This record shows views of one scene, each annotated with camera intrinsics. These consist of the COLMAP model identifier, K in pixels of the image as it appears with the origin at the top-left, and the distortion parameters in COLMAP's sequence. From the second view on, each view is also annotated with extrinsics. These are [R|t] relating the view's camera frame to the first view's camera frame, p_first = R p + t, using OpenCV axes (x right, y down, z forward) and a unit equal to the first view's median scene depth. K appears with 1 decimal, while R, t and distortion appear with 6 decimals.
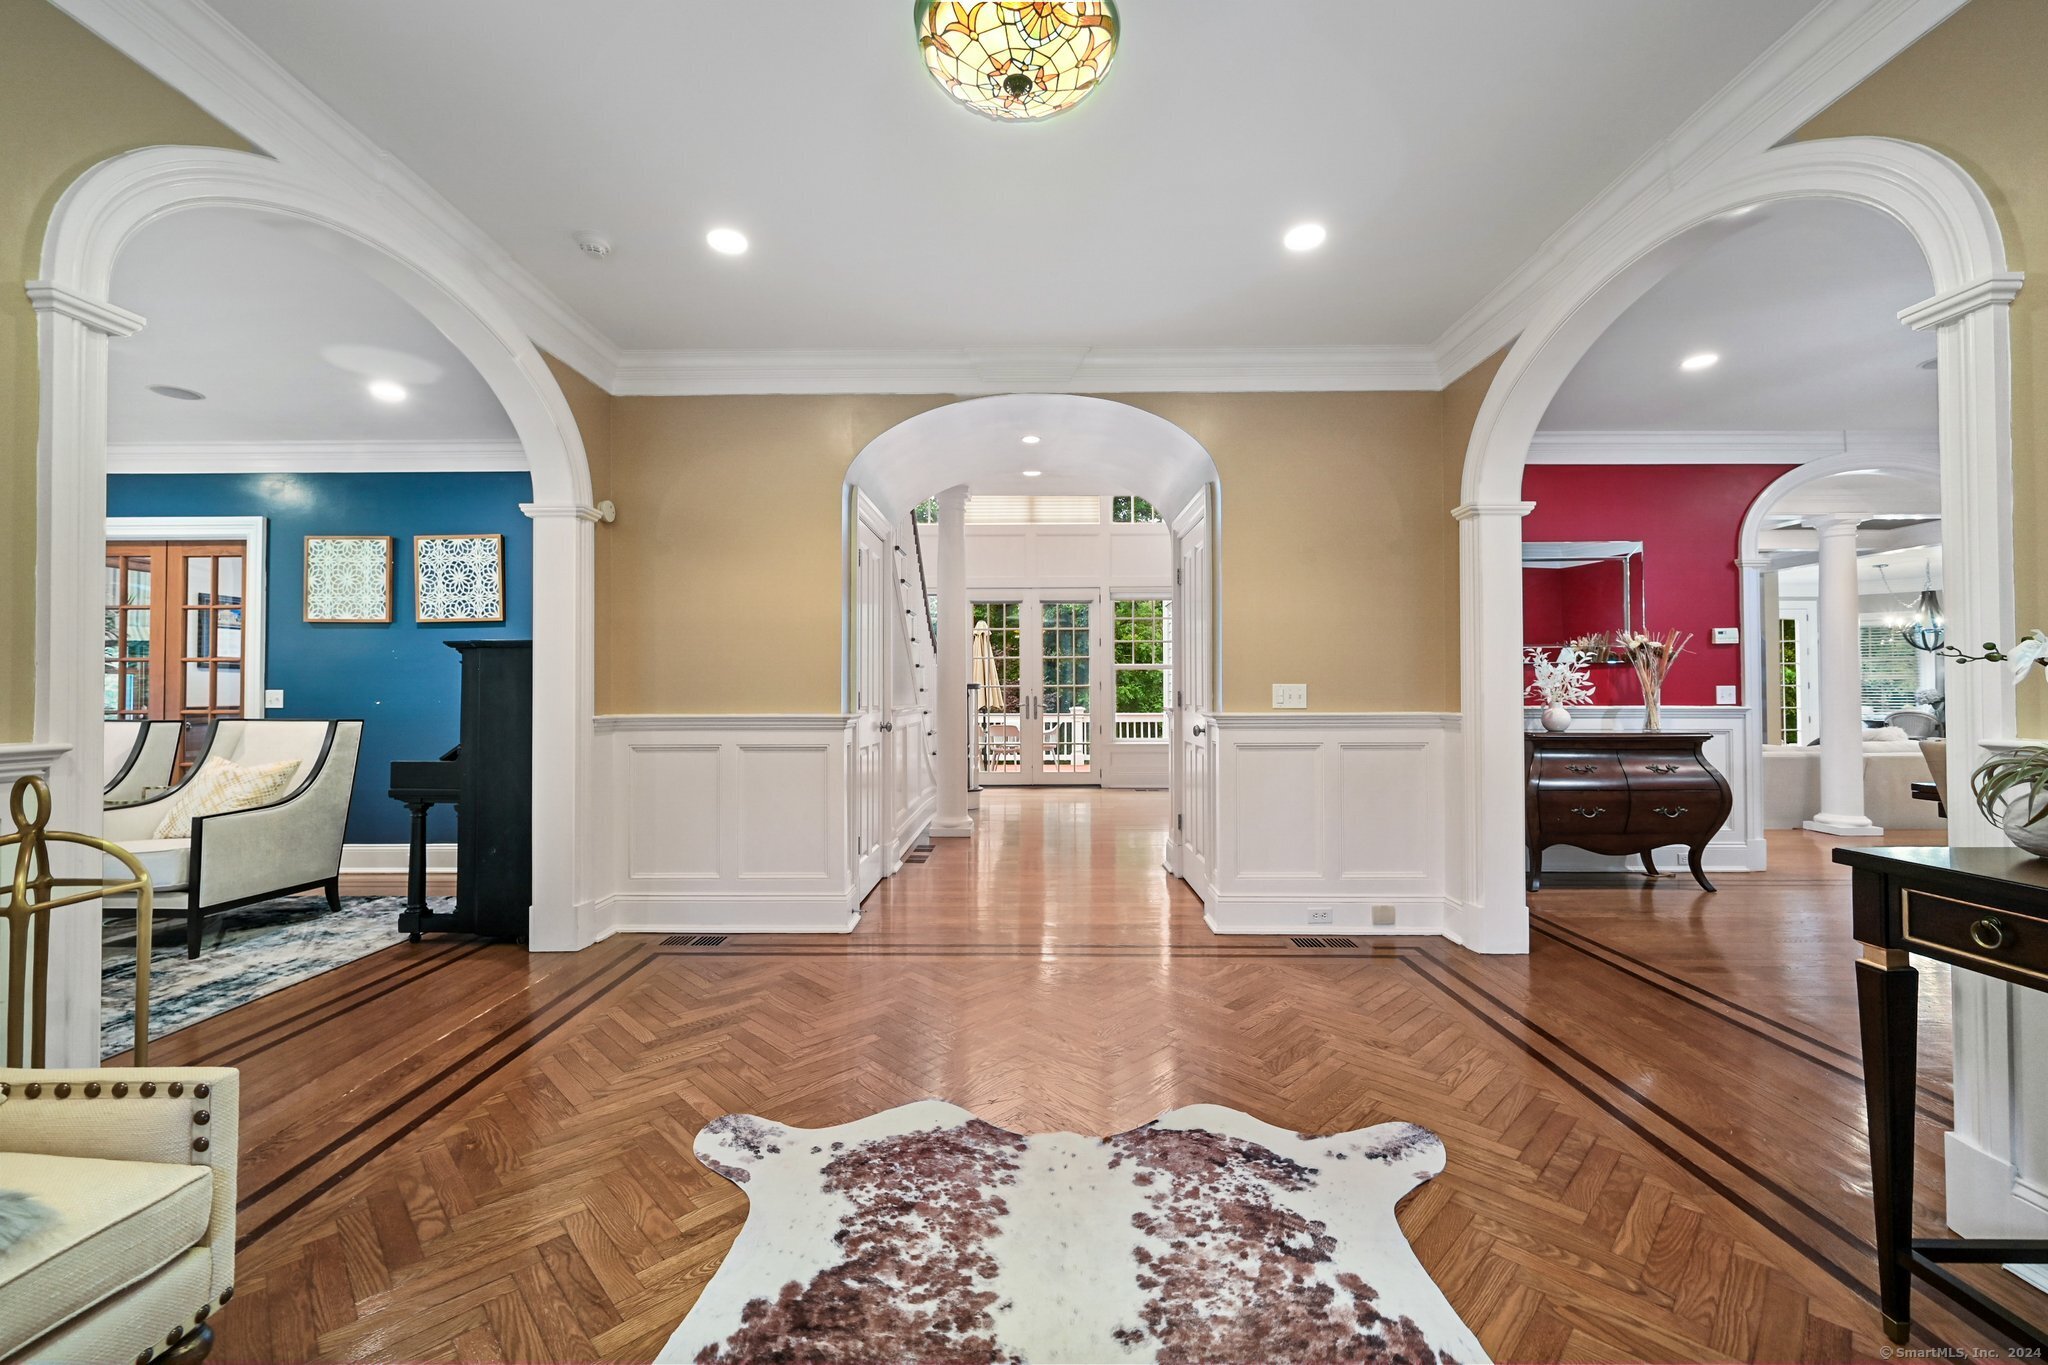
lens RADIAL K [[834.6, 0, 1024.3], [0, 834.6, 679.9], [0, 0, 1]] dist [0.001095, 0.000142]
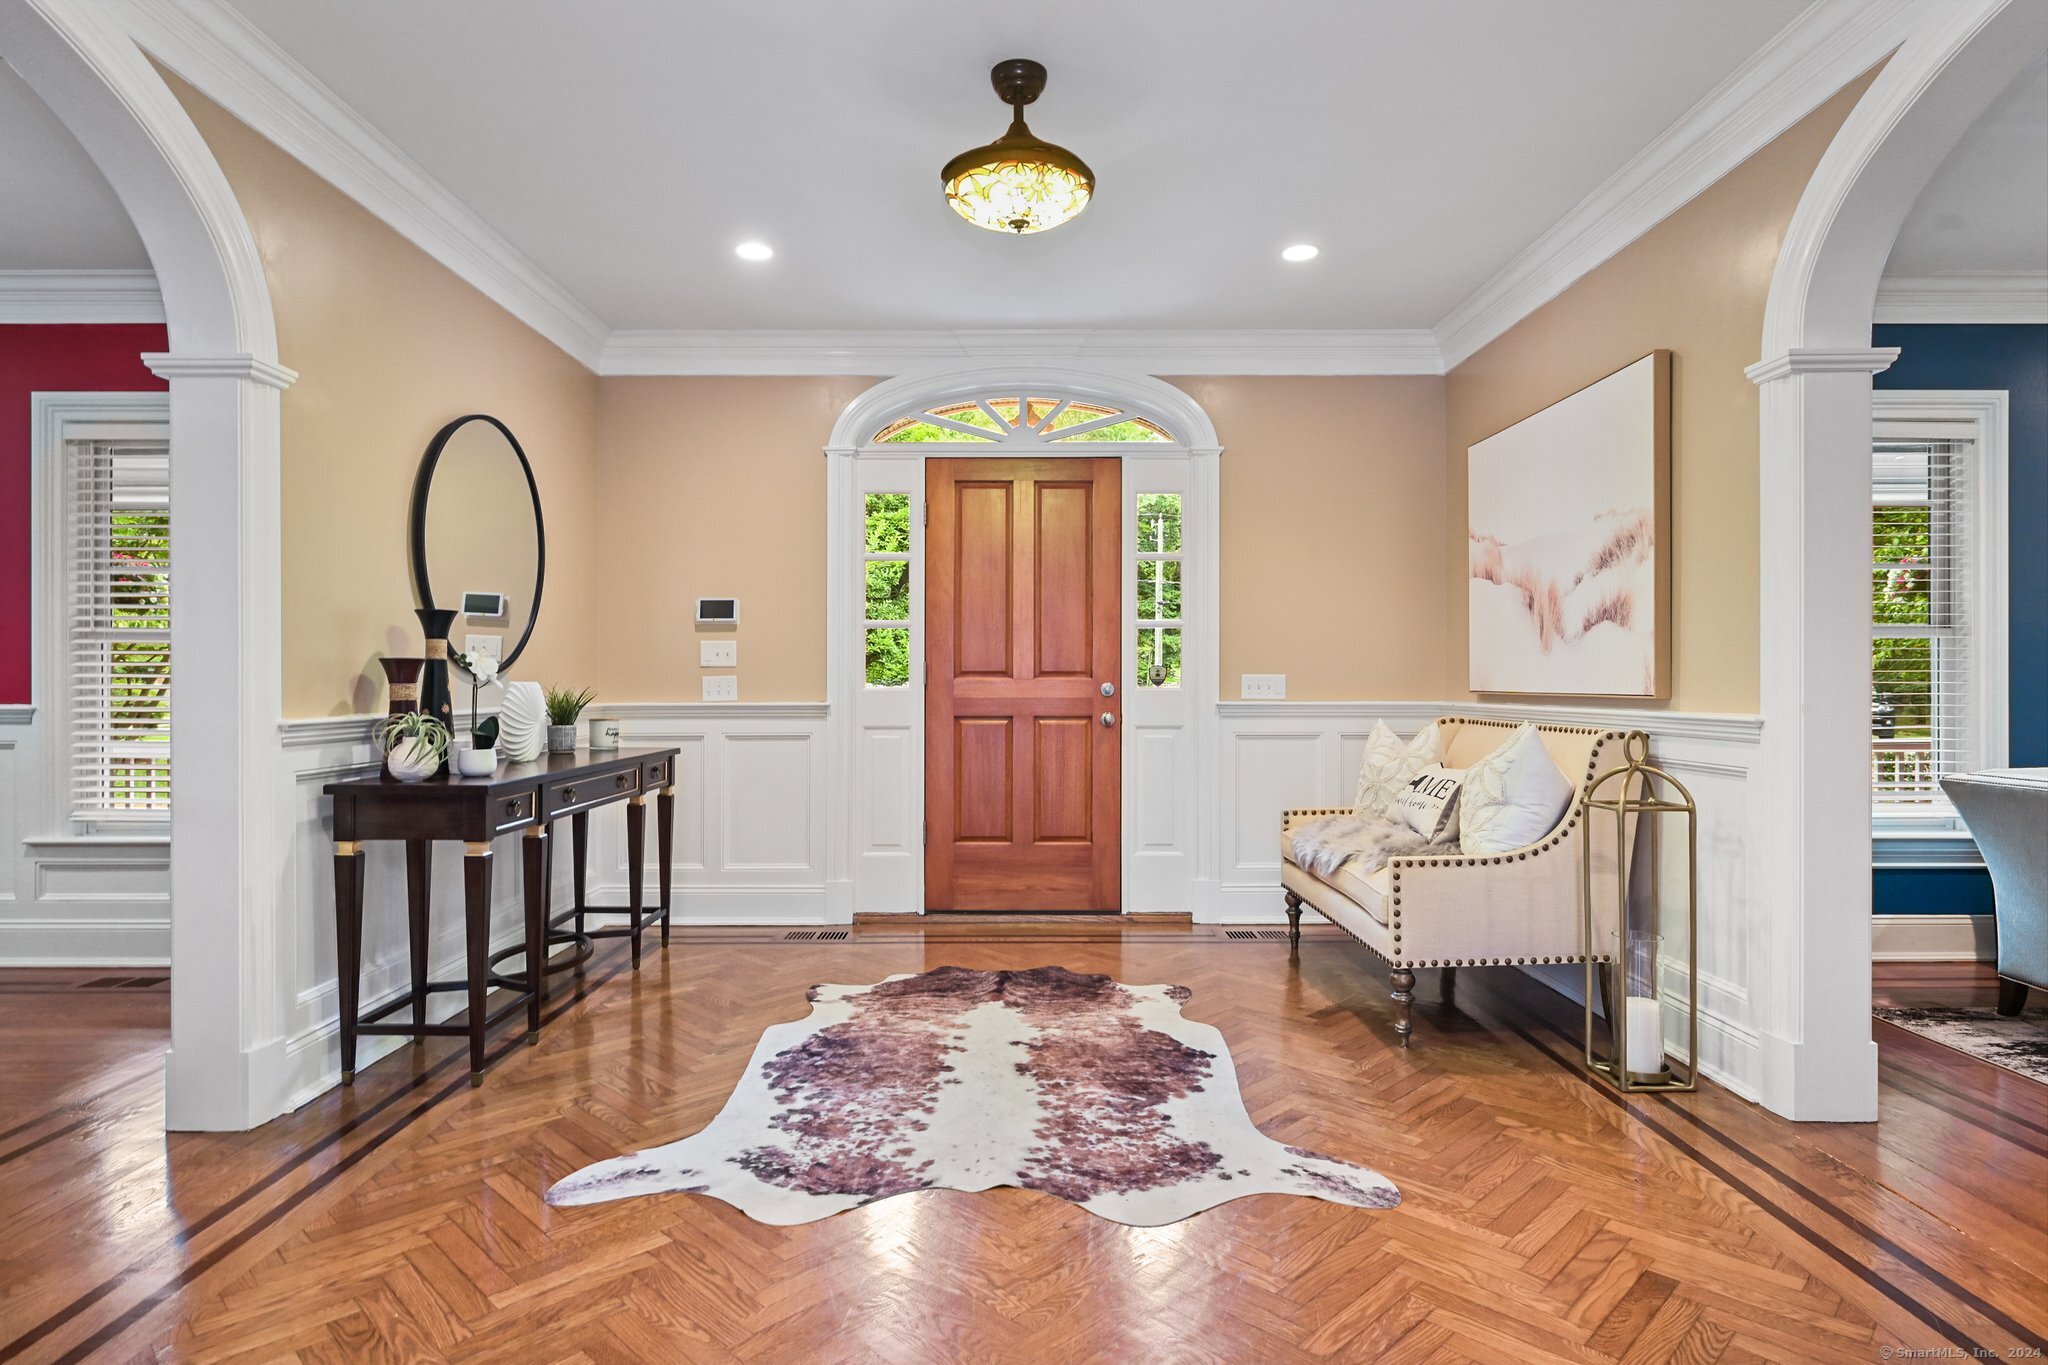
lens RADIAL K [[1084.5, 0, 1022.3], [0, 1084.5, 681.7], [0, 0, 1]] dist [-0.002397, -0.000252]
pose [[-0.999903, 0.004341, -0.013268, 0.012185], [0.004605, 0.999790, -0.019944, 0.043899], [0.013179, -0.020004, -0.999713, 2.428087]]
